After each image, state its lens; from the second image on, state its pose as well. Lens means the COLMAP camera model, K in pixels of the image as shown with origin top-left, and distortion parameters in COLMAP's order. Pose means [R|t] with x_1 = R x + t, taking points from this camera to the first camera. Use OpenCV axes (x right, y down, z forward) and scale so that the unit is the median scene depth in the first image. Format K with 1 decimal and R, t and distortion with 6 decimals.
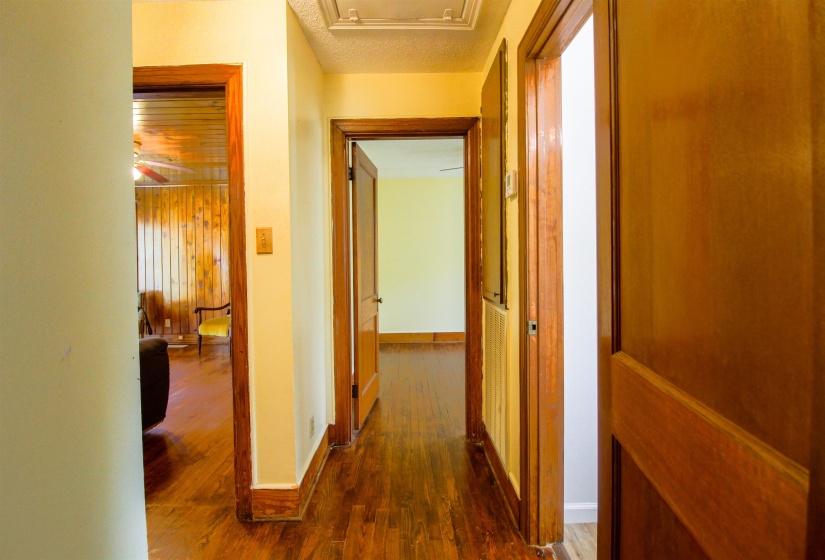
lens RADIAL K [[383.3, 0, 407.6], [0, 383.3, 265.3], [0, 0, 1]] dist [0.001109, -0.012115]
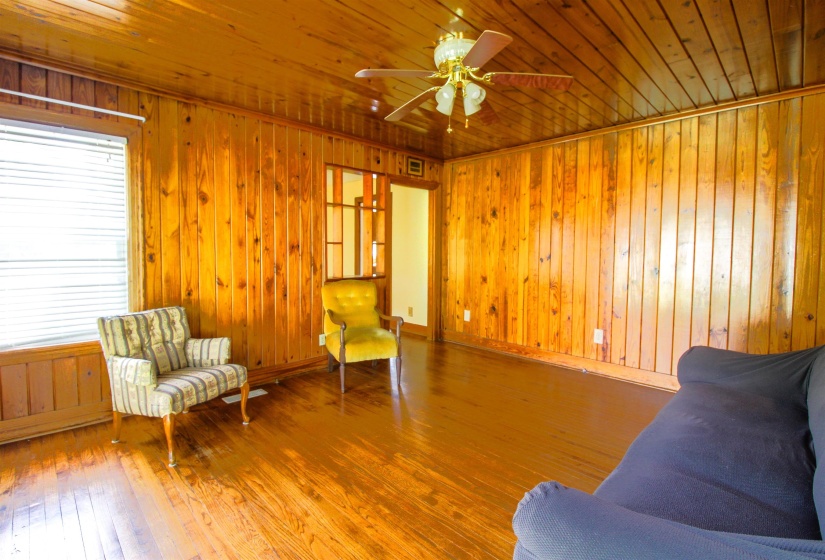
lens RADIAL K [[383.3, 0, 407.6], [0, 383.3, 265.3], [0, 0, 1]] dist [0.001109, -0.012115]
pose [[0.712826, -0.005684, 0.701318, -0.810869], [-0.012480, 0.999706, 0.020786, 0.002588], [-0.701230, -0.023569, 0.712545, 0.411047]]
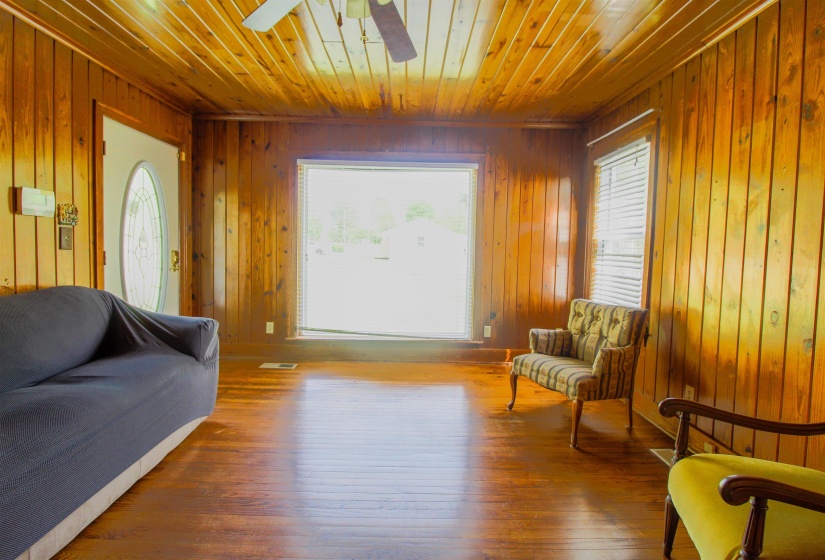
lens RADIAL K [[383.3, 0, 407.6], [0, 383.3, 265.3], [0, 0, 1]] dist [0.001109, -0.012115]
pose [[0.011713, 0.062253, -0.997992, -0.237775], [-0.029987, 0.997633, 0.061879, -0.000076], [0.999482, 0.029202, 0.013552, 0.695055]]
